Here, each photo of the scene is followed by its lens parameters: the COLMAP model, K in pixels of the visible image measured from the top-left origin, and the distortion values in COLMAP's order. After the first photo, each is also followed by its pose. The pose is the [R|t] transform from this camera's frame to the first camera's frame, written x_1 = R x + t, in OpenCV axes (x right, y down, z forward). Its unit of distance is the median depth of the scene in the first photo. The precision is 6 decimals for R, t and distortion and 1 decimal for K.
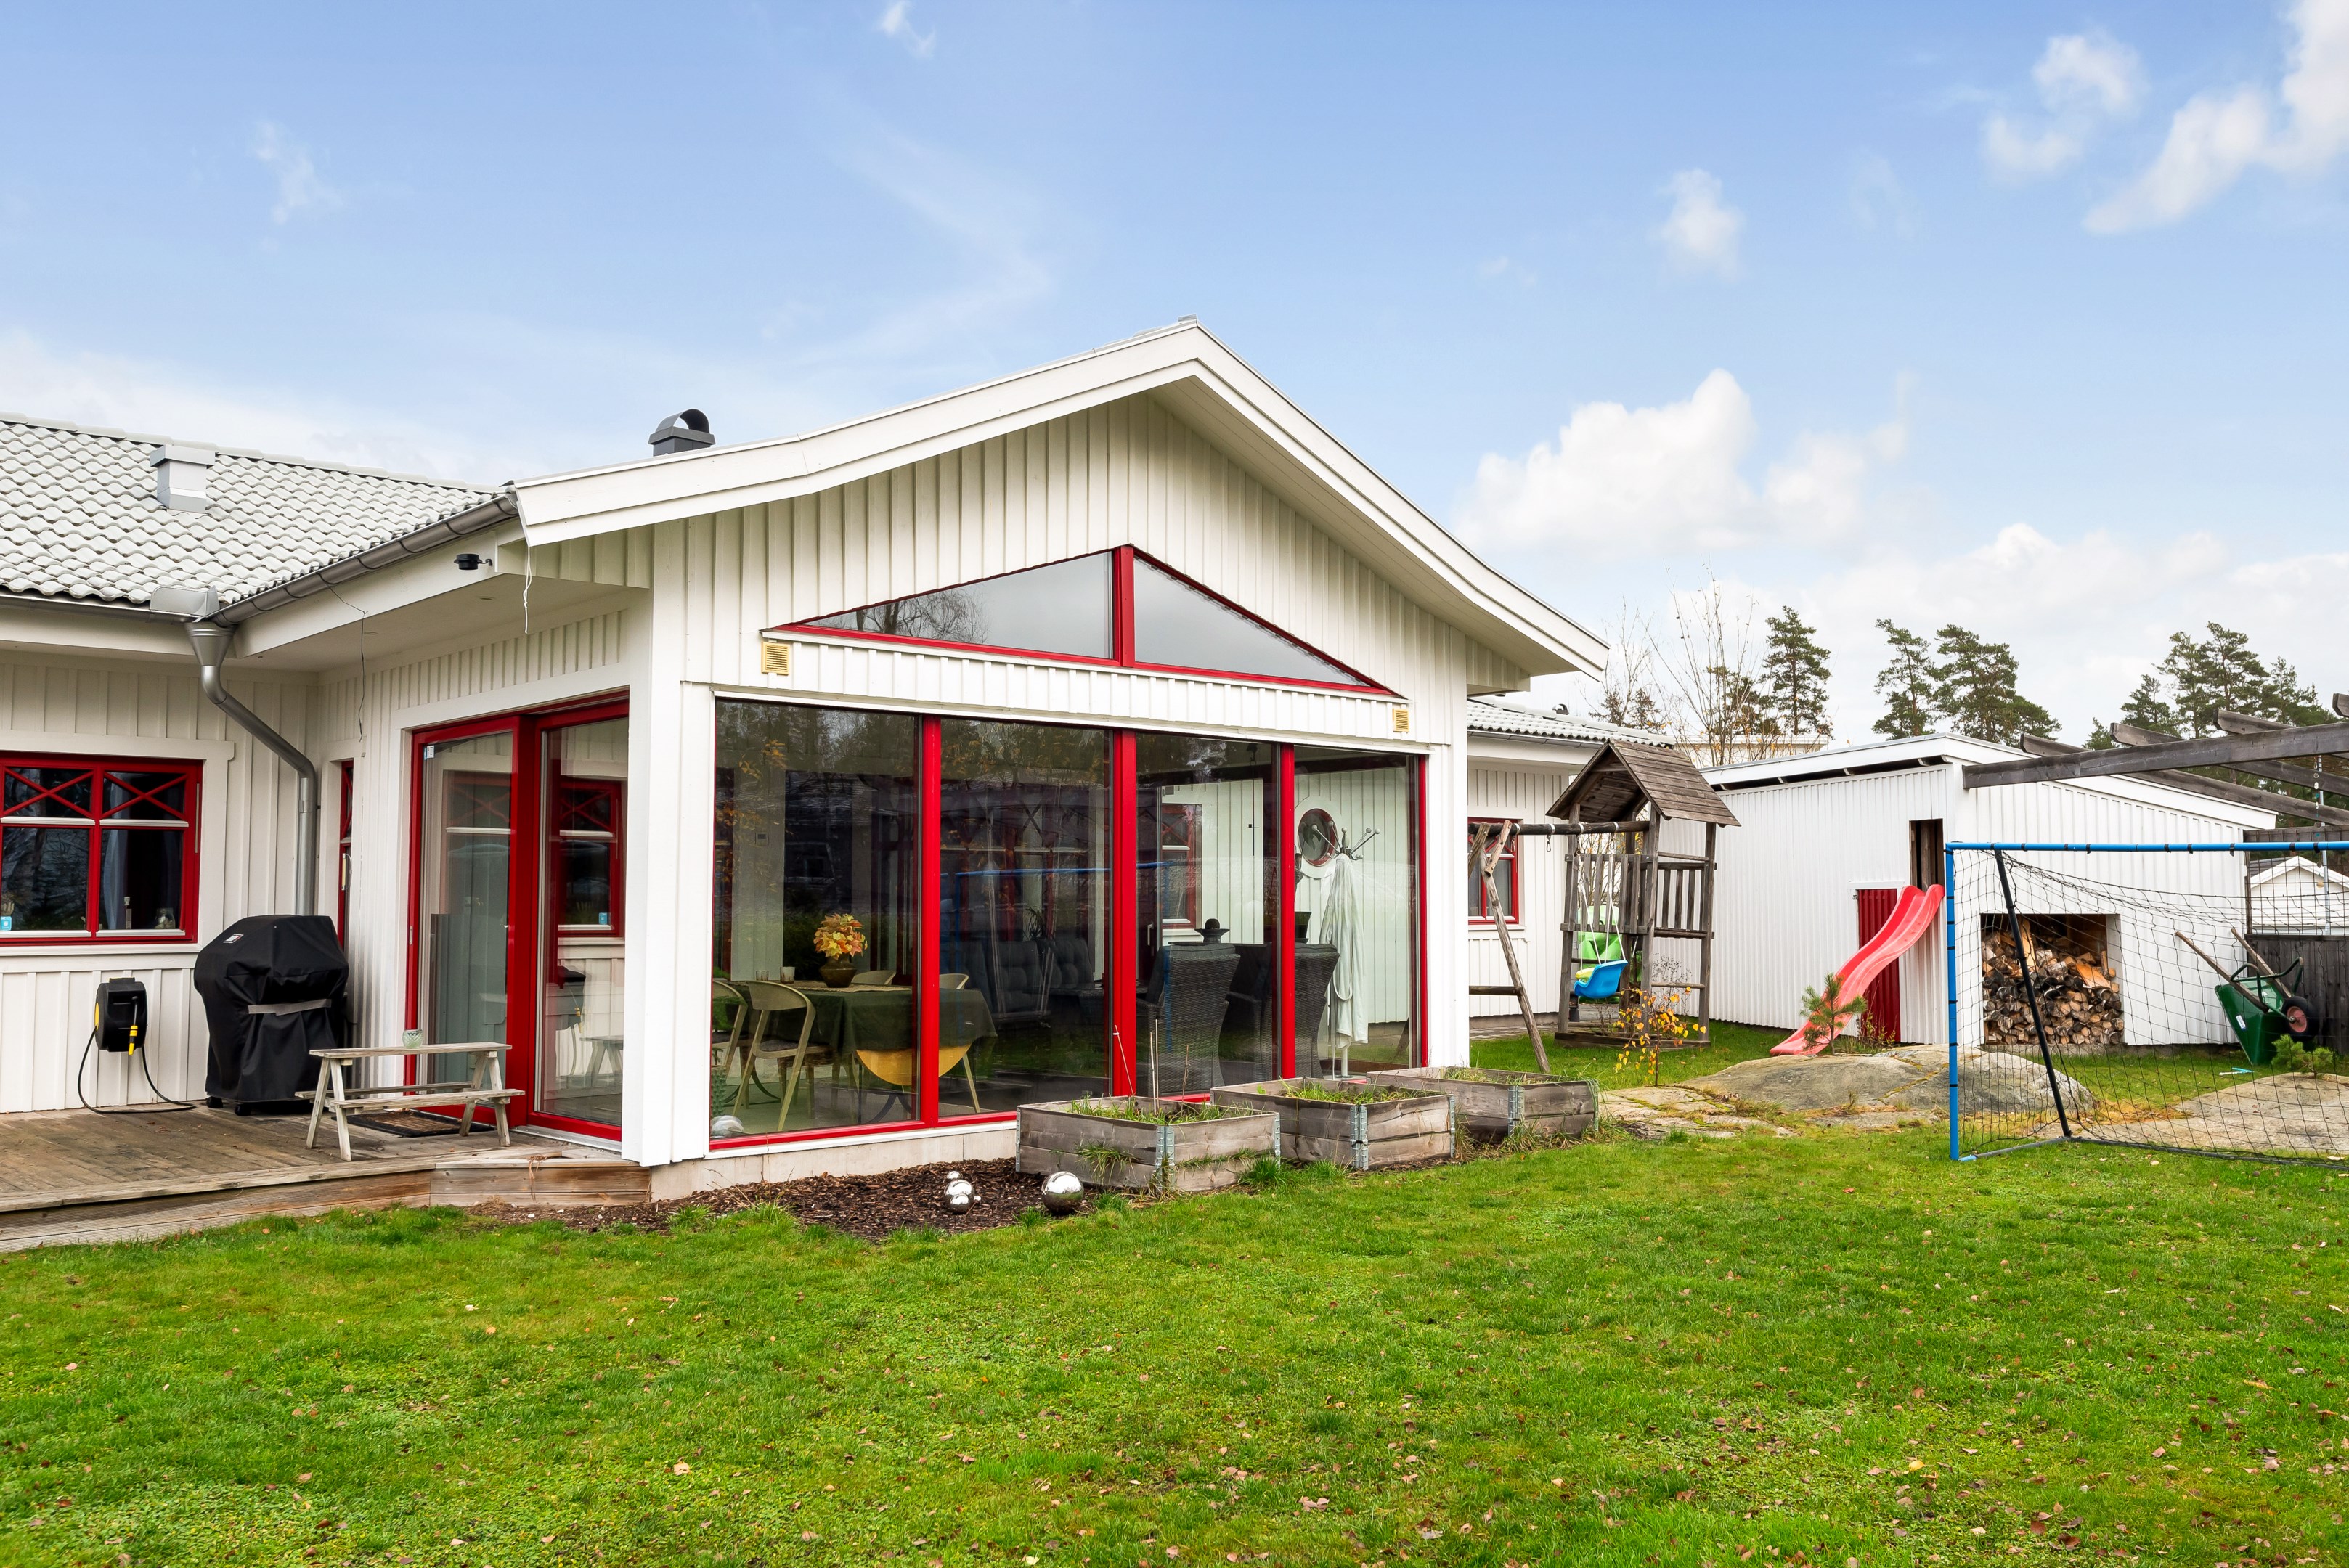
lens RADIAL K [[1960.7, 0, 1195.4], [0, 1960.7, 779.3], [0, 0, 1]] dist [0.038541, -0.016044]
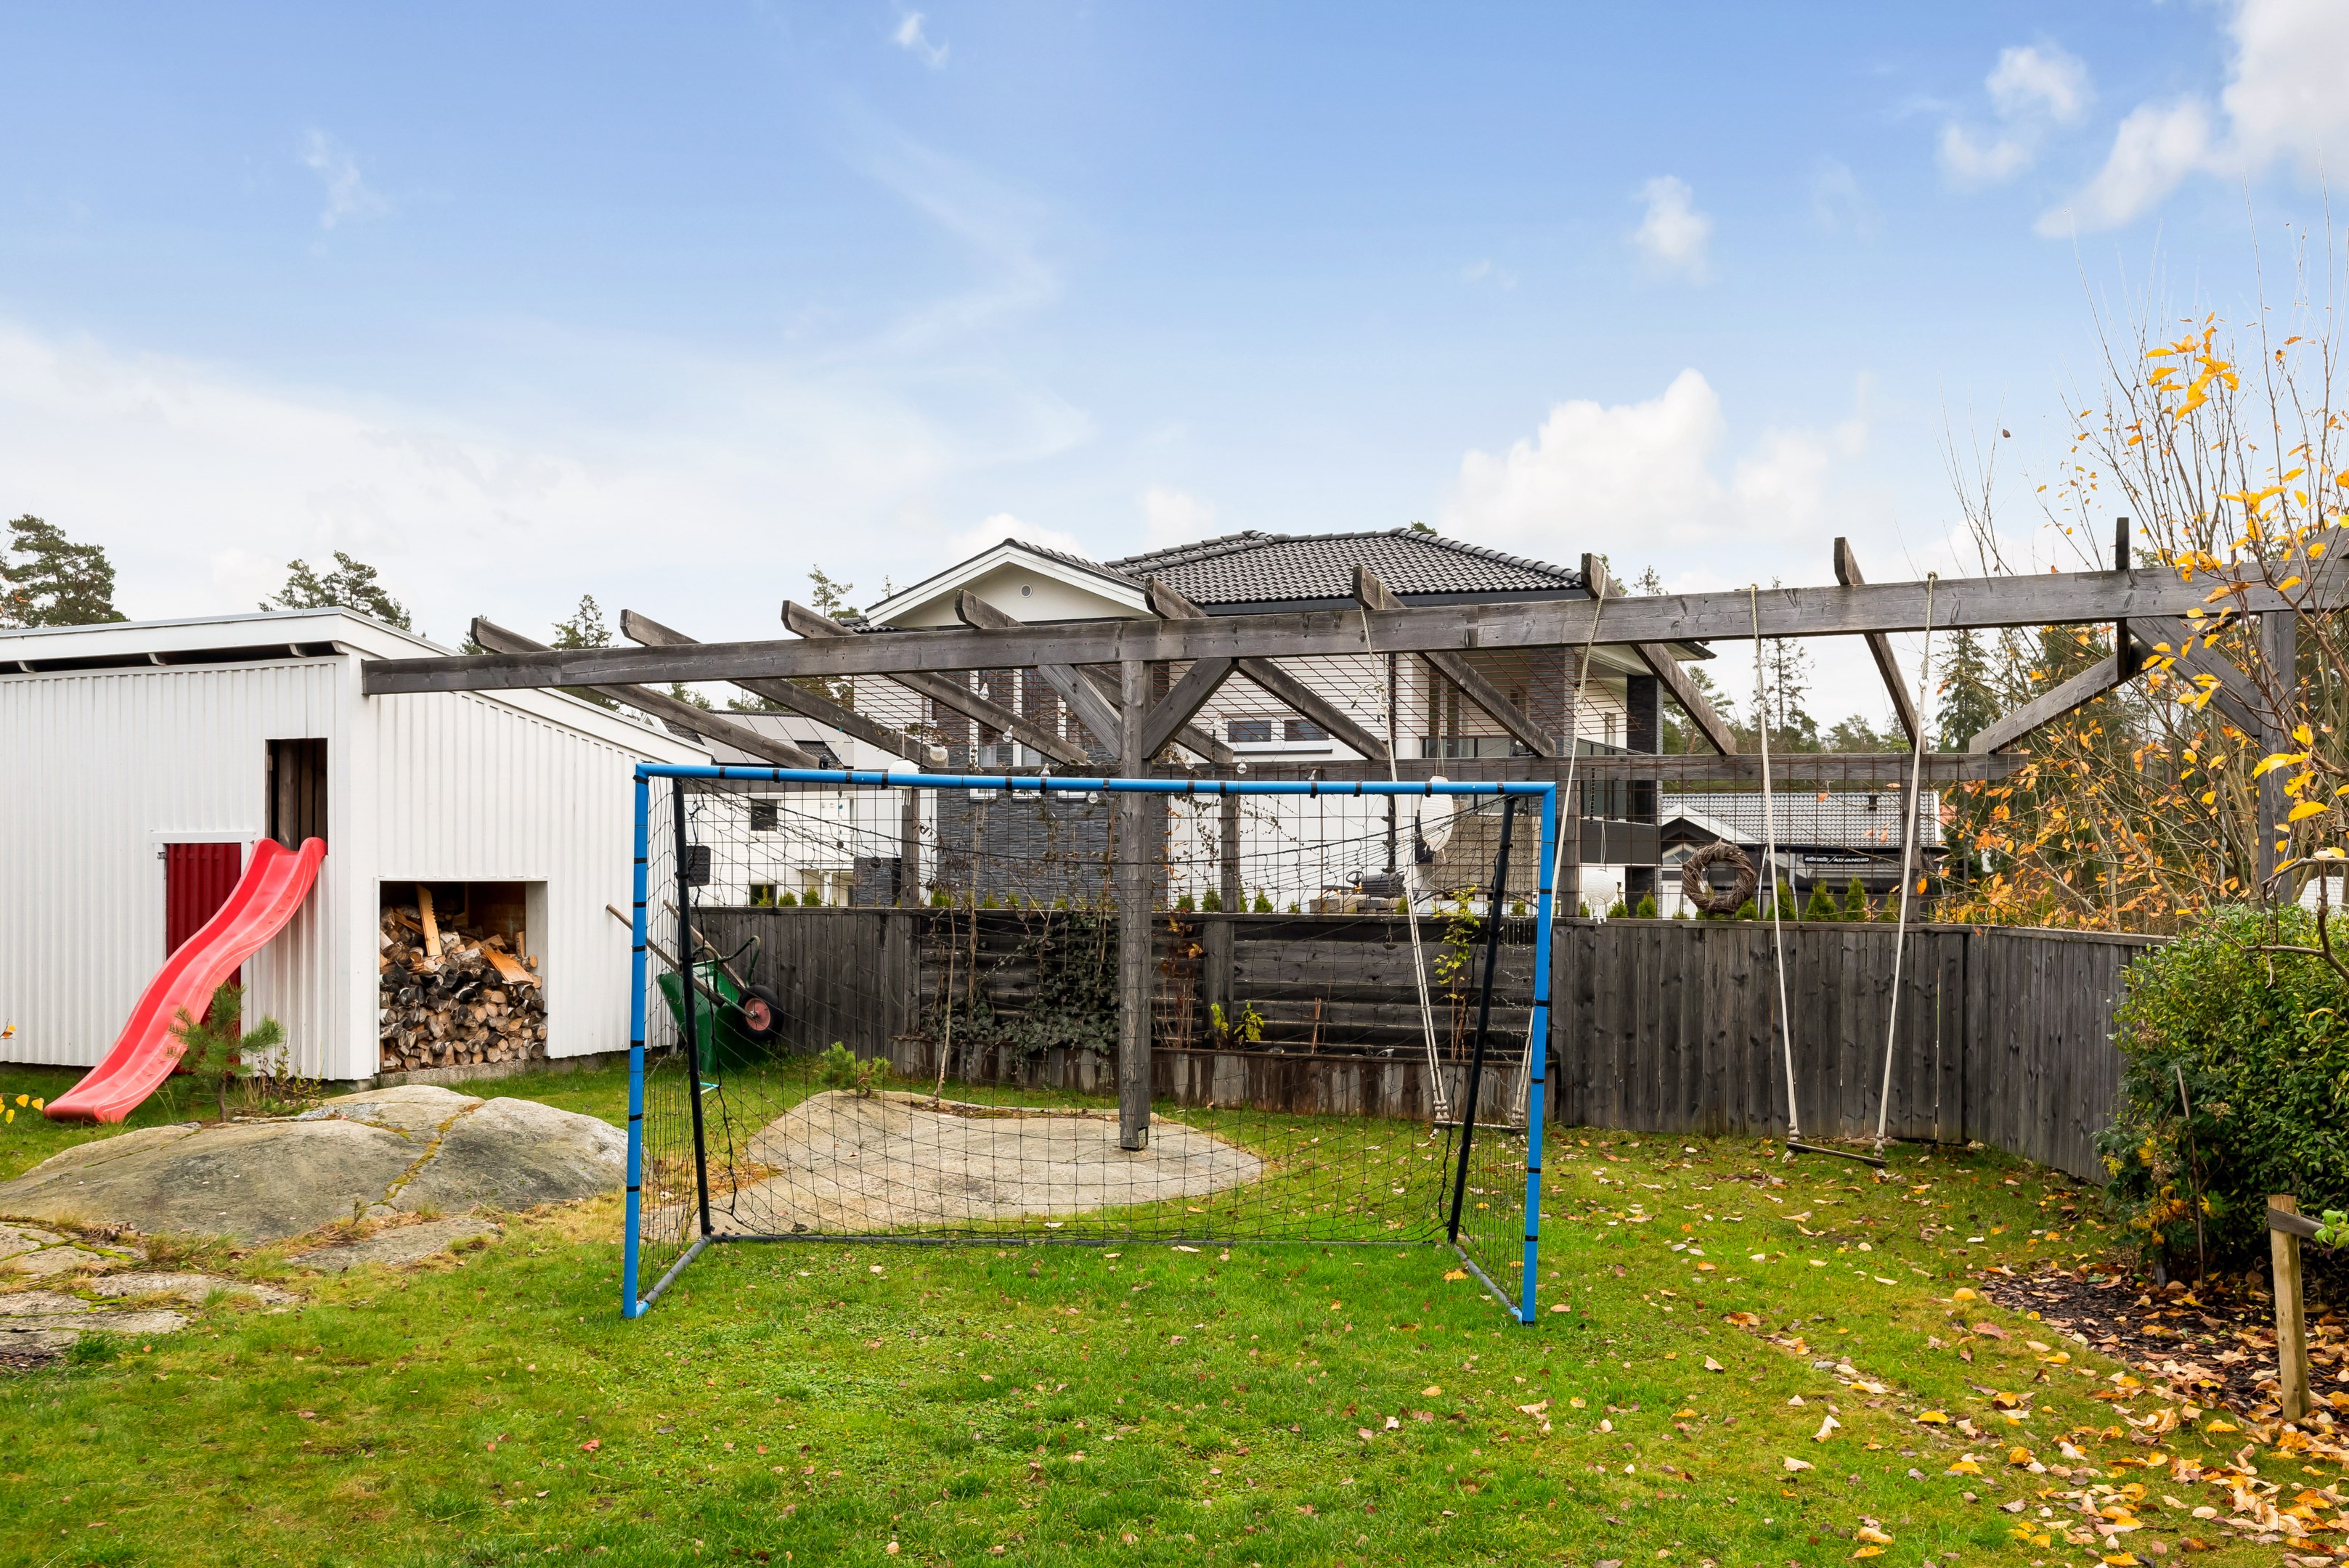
lens RADIAL K [[2108.5, 0, 1172.9], [0, 2108.5, 876.2], [0, 0, 1]] dist [0.036741, -0.028391]
pose [[0.626381, 0.002851, 0.779512, 0.002667], [-0.056954, 0.997488, 0.042118, 0.020176], [-0.777434, -0.070778, 0.624970, 0.332151]]
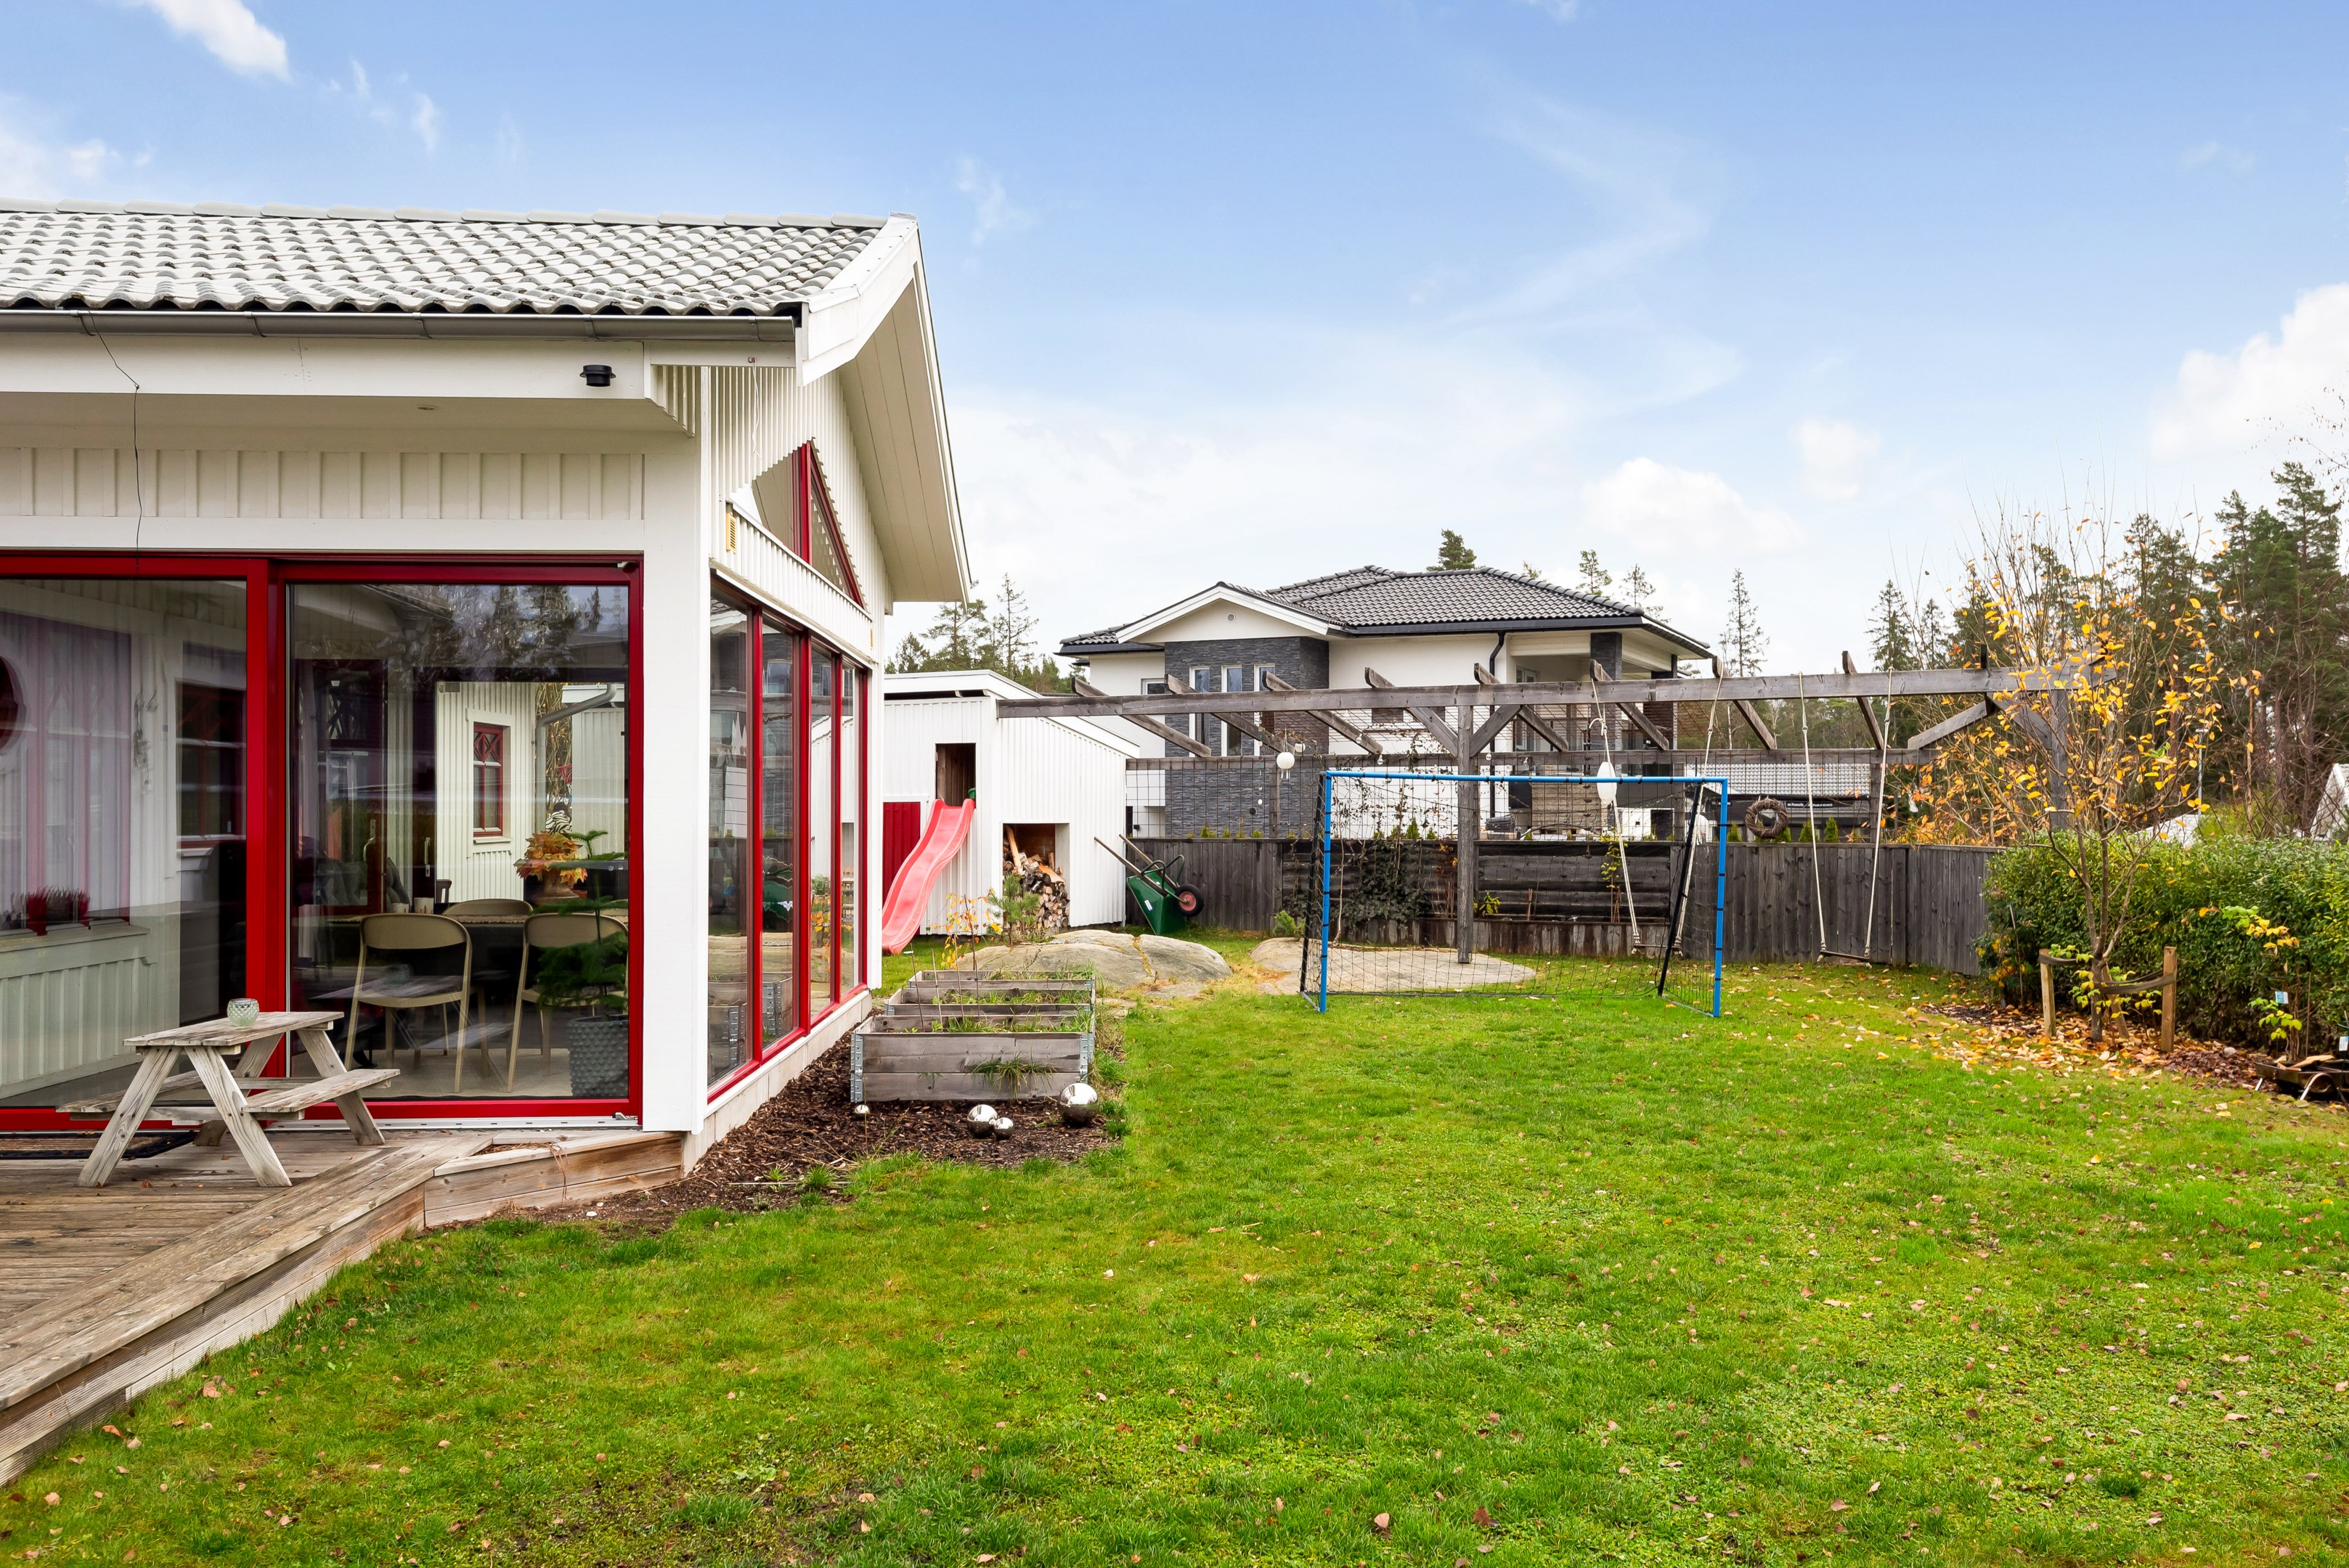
lens RADIAL K [[1910.2, 0, 1153.6], [0, 1910.2, 795.1], [0, 0, 1]] dist [0.040733, -0.000151]
pose [[0.633492, 0.009778, 0.773687, -0.436292], [-0.052621, 0.998150, 0.030471, 0.010842], [-0.771958, -0.060016, 0.632835, 0.195112]]
